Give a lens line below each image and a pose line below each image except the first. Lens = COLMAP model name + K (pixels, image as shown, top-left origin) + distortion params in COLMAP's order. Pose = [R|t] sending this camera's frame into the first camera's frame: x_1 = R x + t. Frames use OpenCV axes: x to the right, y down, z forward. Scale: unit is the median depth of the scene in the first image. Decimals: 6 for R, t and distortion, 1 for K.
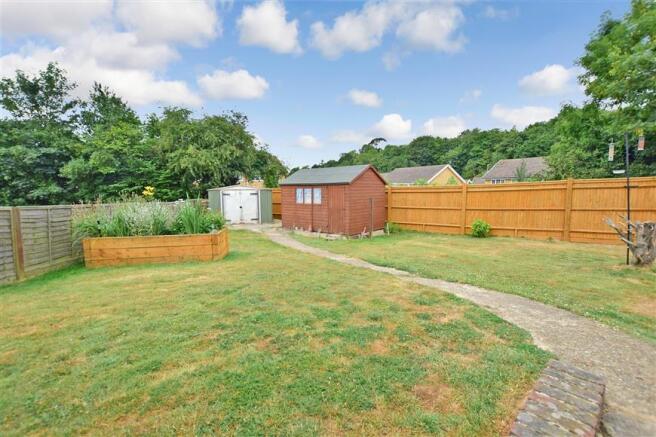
lens RADIAL K [[281.3, 0, 328.0], [0, 281.3, 218.5], [0, 0, 1]] dist [-0.021102, 0.000337]
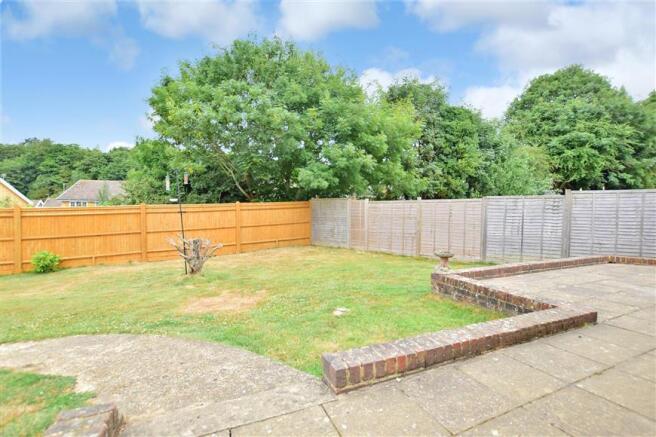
lens RADIAL K [[281.3, 0, 328.0], [0, 281.3, 218.5], [0, 0, 1]] dist [-0.021102, 0.000337]
pose [[0.359831, -0.014054, 0.932912, 0.074305], [0.087206, 0.996016, -0.018632, -0.002026], [-0.928933, 0.088060, 0.359623, -0.036657]]
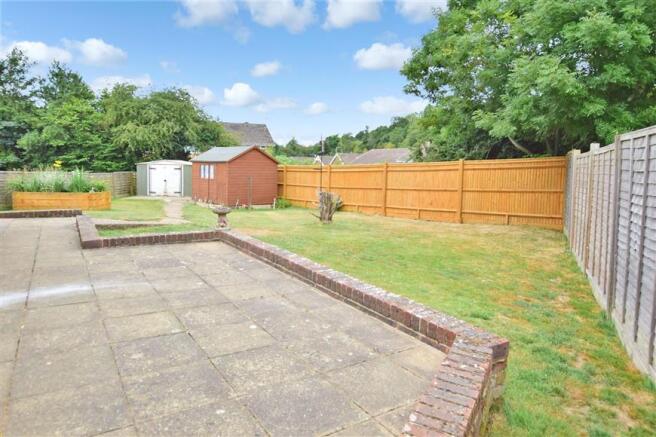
lens RADIAL K [[401.5, 0, 328.0], [0, 401.5, 191.9], [0, 0, 1]] dist [-0.000309, -0.001343]
pose [[0.989731, 0.037054, -0.138059, 0.551917], [-0.042496, 0.998423, -0.036684, 0.034903], [0.136482, 0.042175, 0.989744, -0.465677]]
